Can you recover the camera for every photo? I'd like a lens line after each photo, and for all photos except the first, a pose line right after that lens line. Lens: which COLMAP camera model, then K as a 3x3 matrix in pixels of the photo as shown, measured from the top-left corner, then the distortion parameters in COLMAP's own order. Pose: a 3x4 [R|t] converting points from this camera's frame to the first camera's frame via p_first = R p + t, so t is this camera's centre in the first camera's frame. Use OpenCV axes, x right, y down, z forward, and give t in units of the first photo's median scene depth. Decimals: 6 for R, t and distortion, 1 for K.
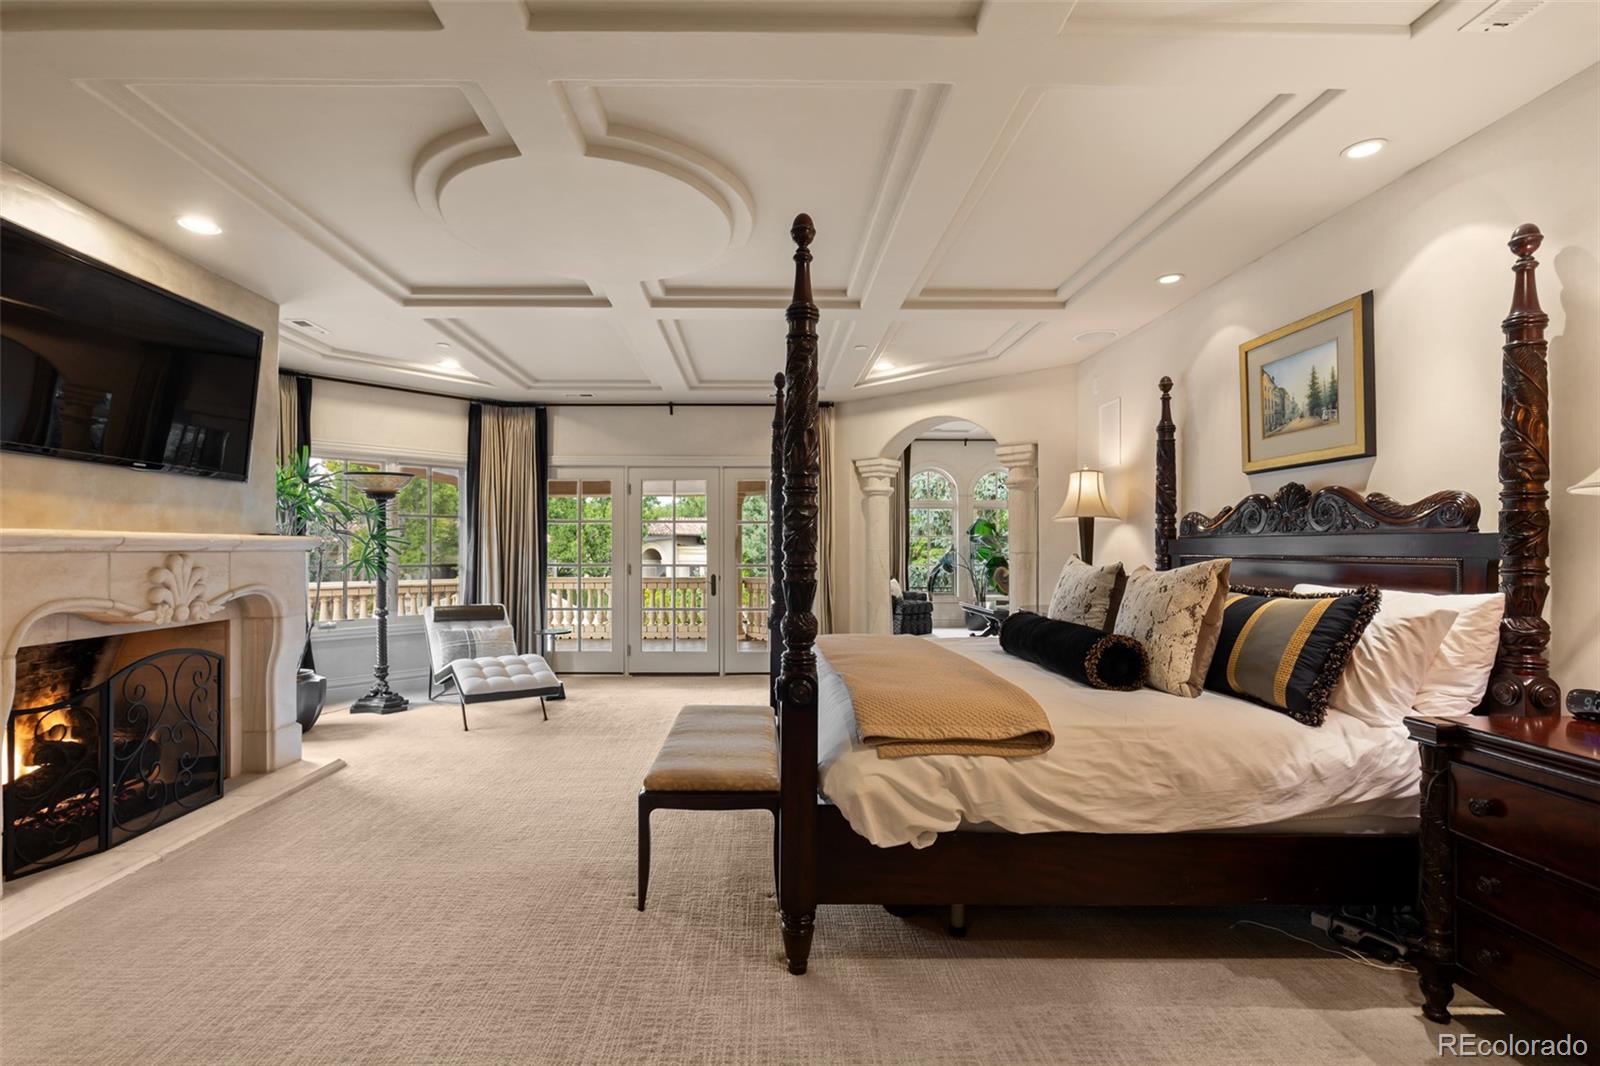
lens RADIAL K [[723.2, 0, 793.4], [0, 723.2, 535.1], [0, 0, 1]] dist [-0.001523, -0.001027]
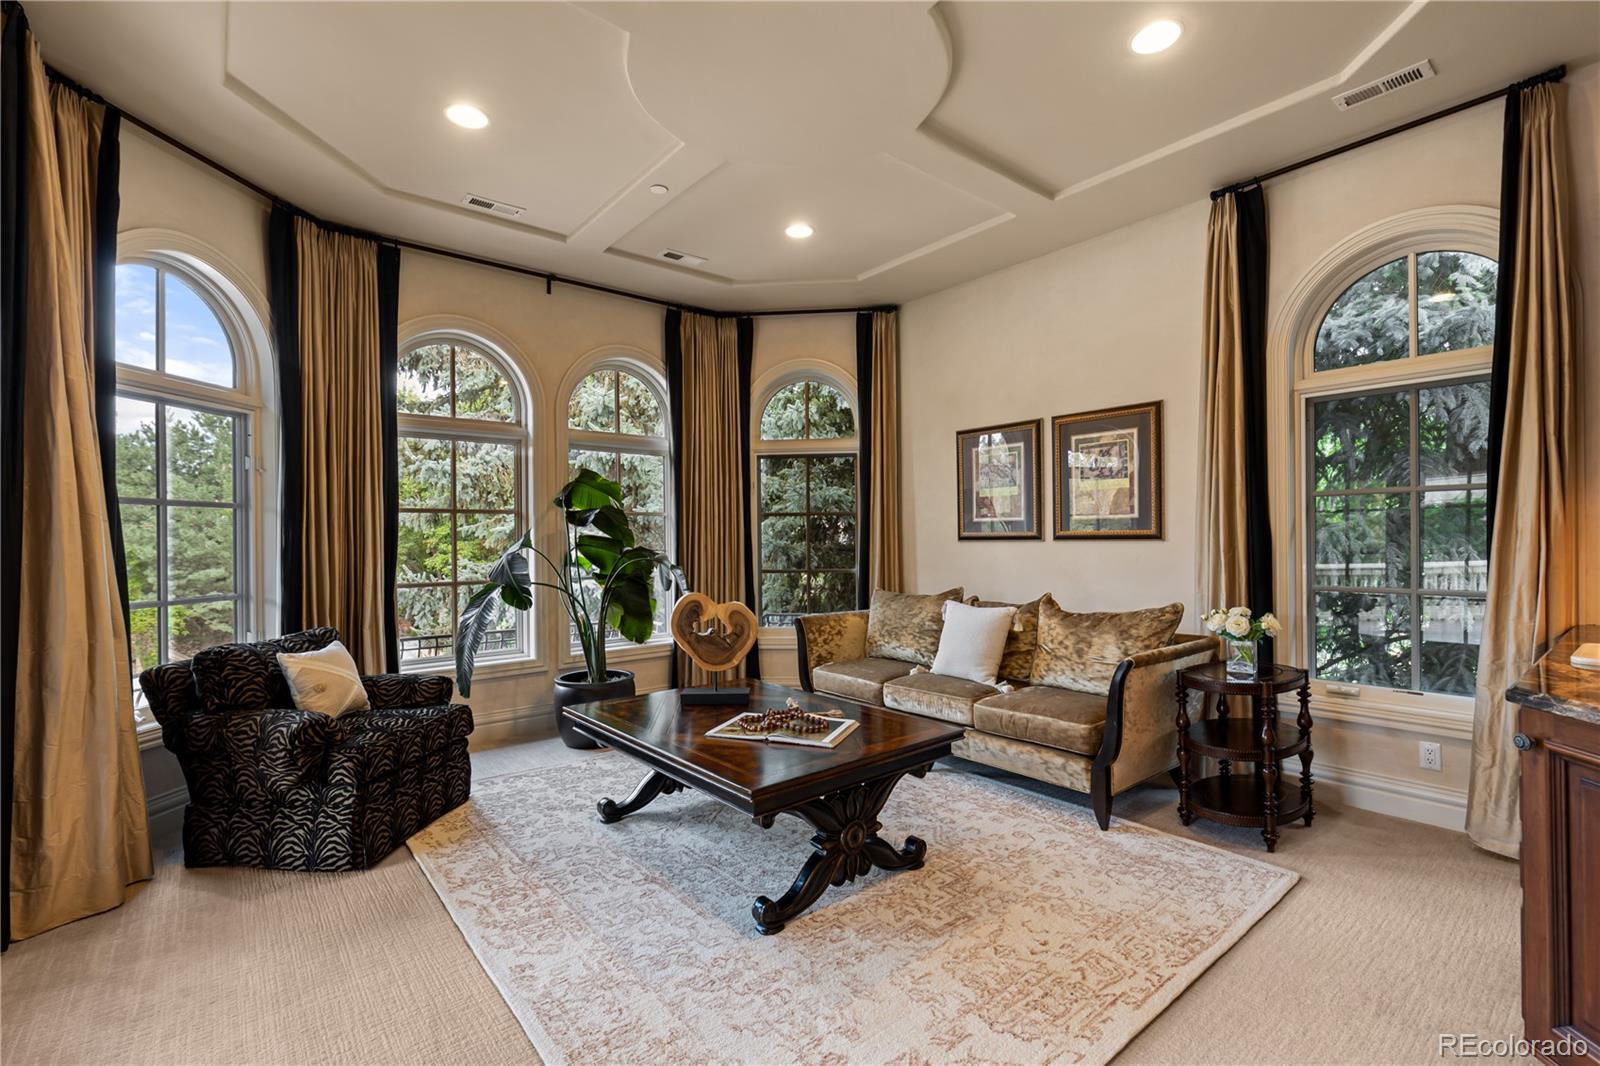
lens RADIAL K [[723.2, 0, 793.4], [0, 723.2, 535.1], [0, 0, 1]] dist [-0.001523, -0.001027]
pose [[0.808143, -0.007410, 0.588939, 0.106878], [0.000301, 0.999926, 0.012168, 0.009469], [-0.588986, -0.009656, 0.808086, 0.585211]]
